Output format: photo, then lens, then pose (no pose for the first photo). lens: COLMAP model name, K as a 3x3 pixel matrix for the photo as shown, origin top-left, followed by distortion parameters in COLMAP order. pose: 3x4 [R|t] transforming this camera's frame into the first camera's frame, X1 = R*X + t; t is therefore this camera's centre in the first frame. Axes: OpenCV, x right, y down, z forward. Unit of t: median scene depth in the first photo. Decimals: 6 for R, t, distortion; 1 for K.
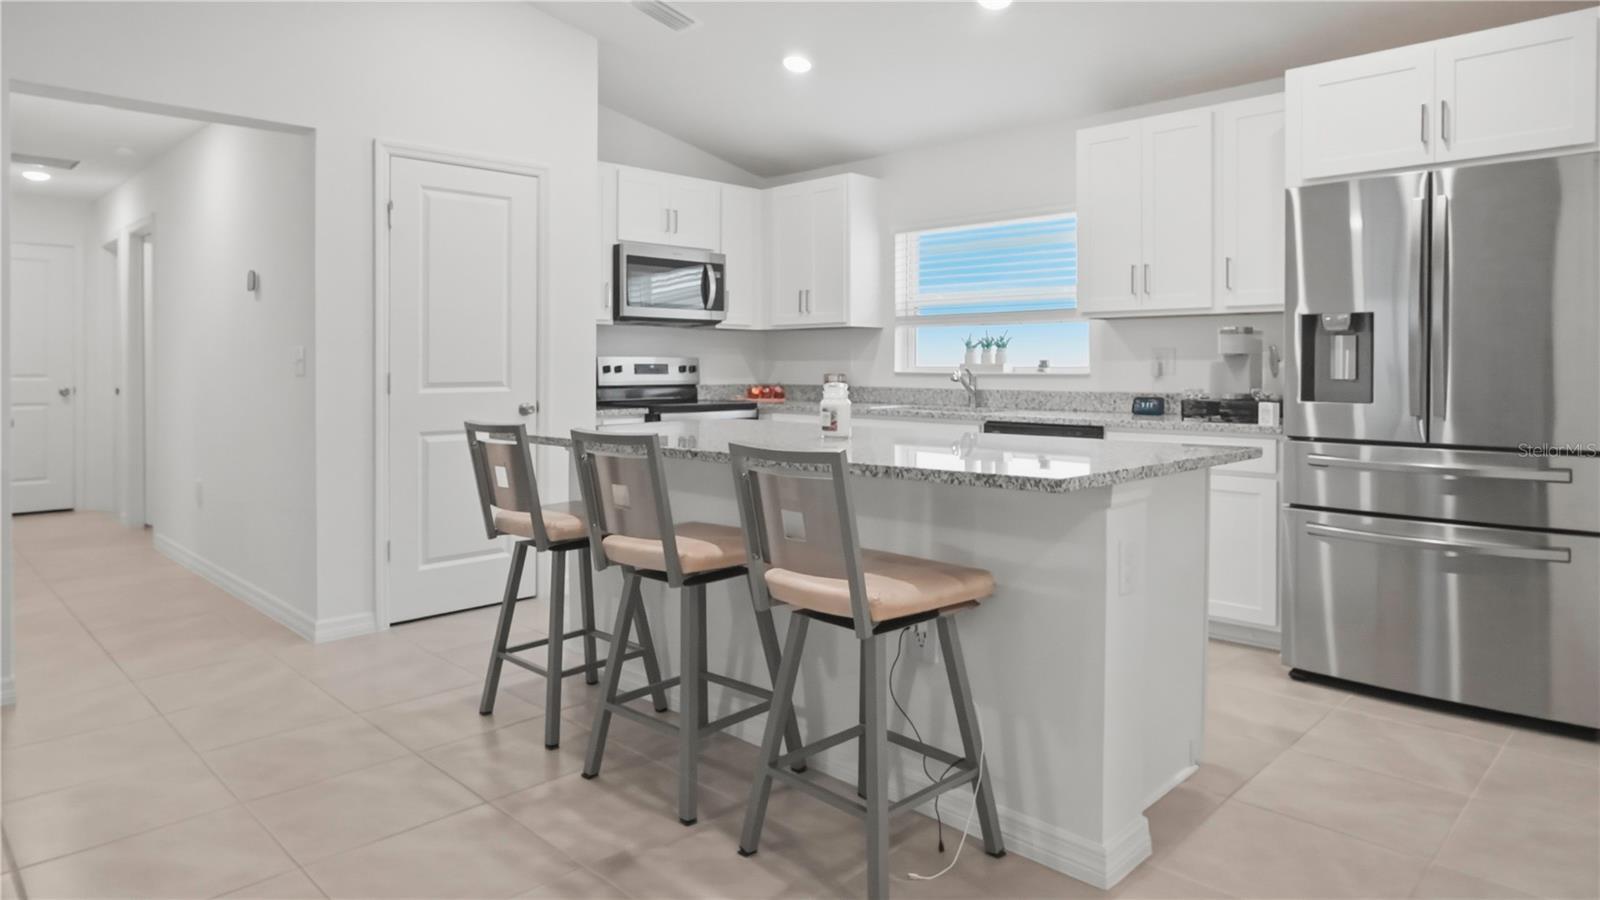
lens RADIAL K [[904.3, 0, 756.7], [0, 904.3, 449.4], [0, 0, 1]] dist [-0.007107, 0.007734]
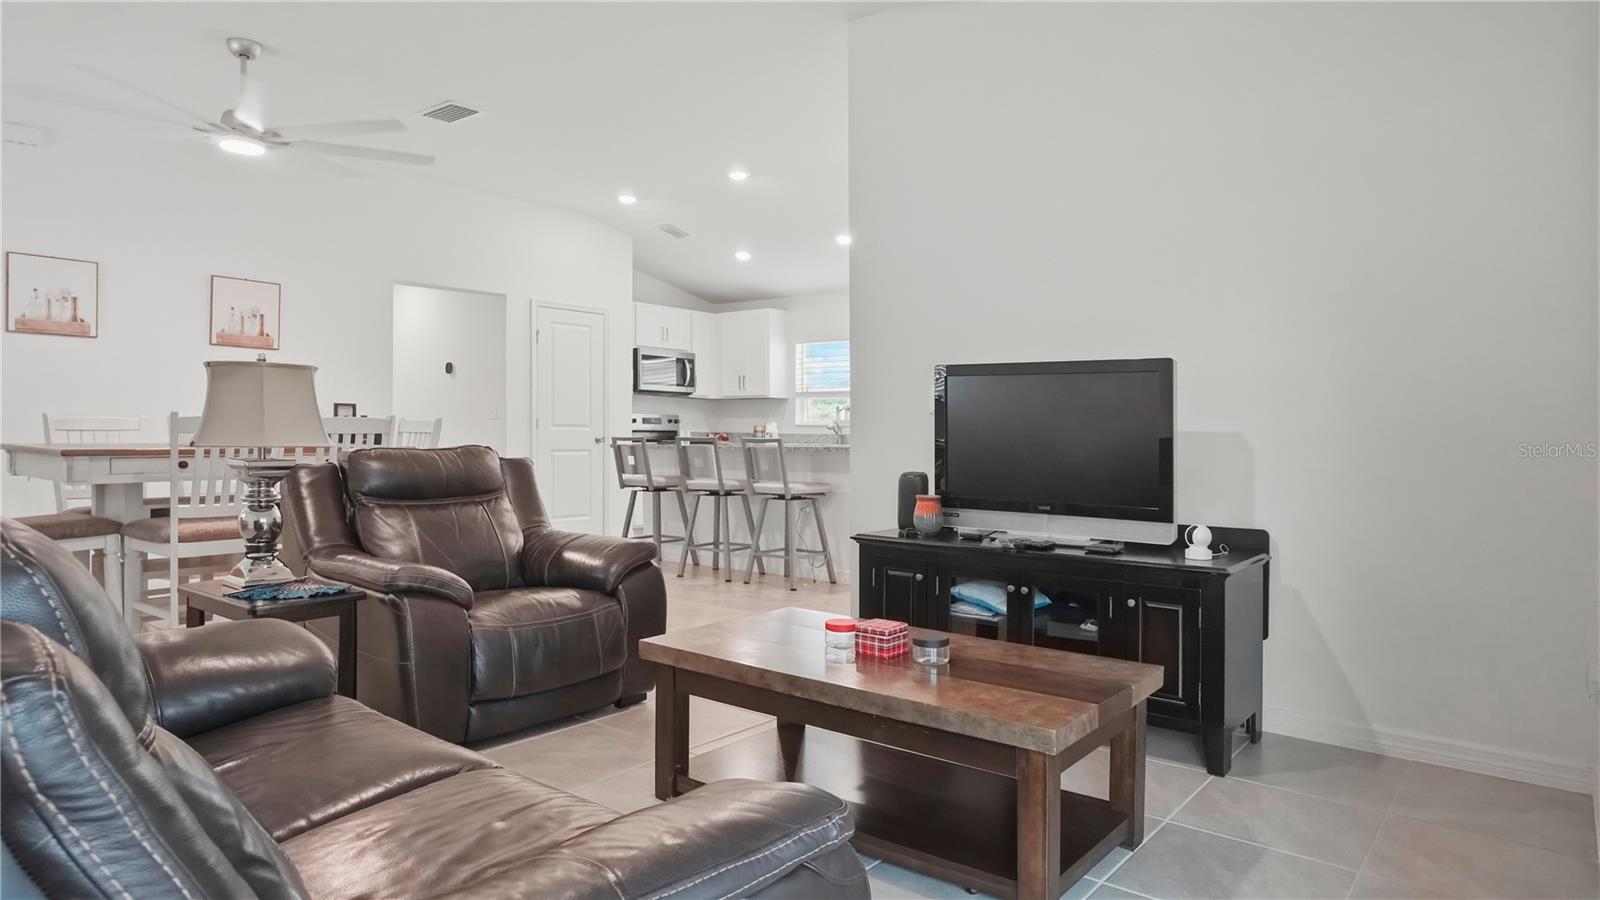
lens RADIAL K [[904.3, 0, 797.7], [0, 904.3, 442.4], [0, 0, 1]] dist [-0.007107, 0.007734]
pose [[0.987834, 0.006465, 0.155375, -0.117026], [0.006607, 0.996488, -0.083472, 0.097925], [-0.155369, 0.083483, 0.984323, -0.729361]]
